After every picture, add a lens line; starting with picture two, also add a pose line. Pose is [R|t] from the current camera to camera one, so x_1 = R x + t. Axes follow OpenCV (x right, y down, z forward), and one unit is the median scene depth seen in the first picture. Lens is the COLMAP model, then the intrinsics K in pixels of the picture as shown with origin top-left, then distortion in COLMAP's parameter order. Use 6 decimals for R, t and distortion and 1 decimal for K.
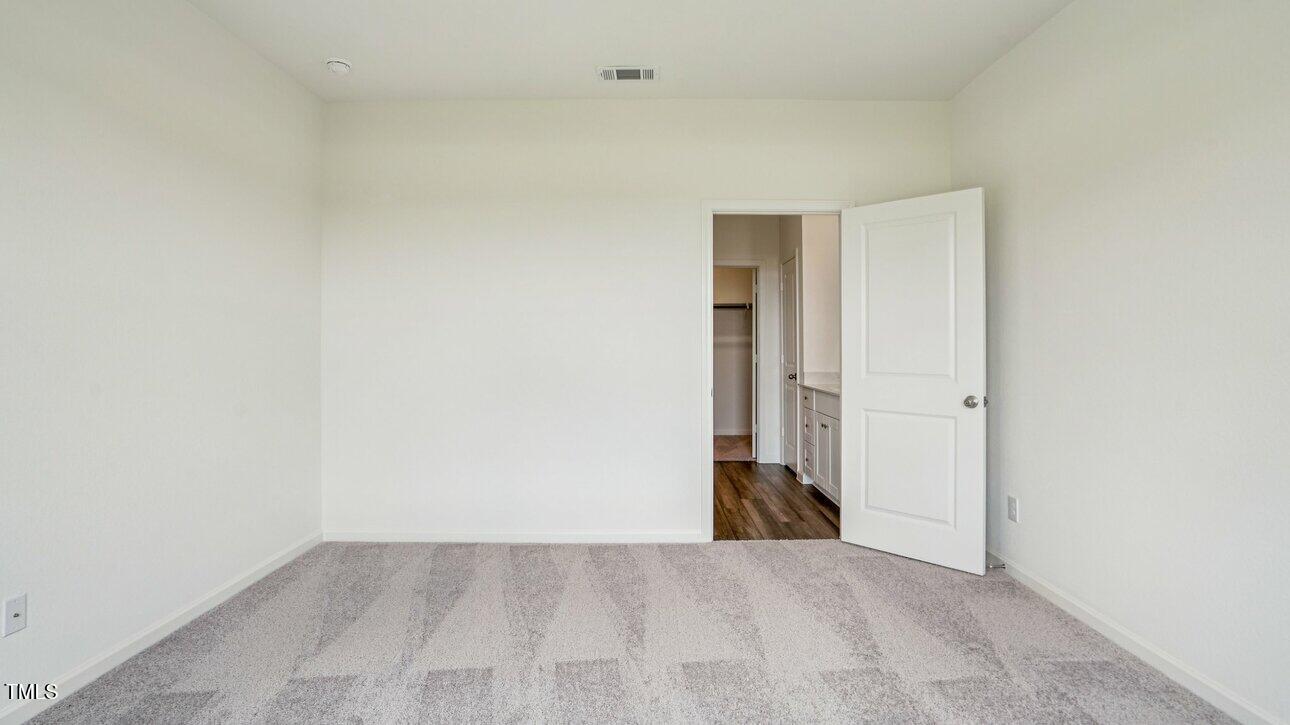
lens RADIAL K [[624.3, 0, 653.8], [0, 624.3, 352.8], [0, 0, 1]] dist [-0.046303, 0.016760]
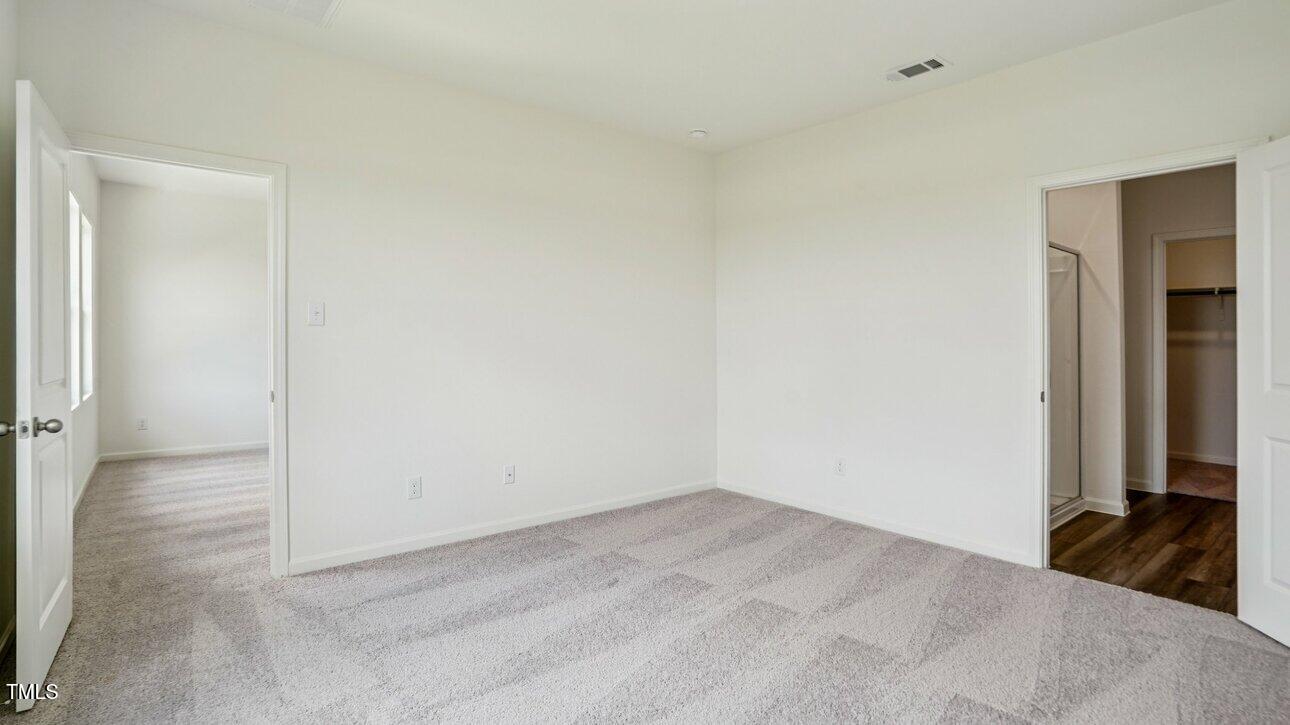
lens RADIAL K [[623.1, 0, 642.3], [0, 623.1, 361.9], [0, 0, 1]] dist [-0.065194, 0.029828]
pose [[0.624119, 0.033359, -0.780617, 0.460755], [-0.014648, 0.999412, 0.030998, -0.004218], [0.781192, -0.007911, 0.624241, 0.040293]]
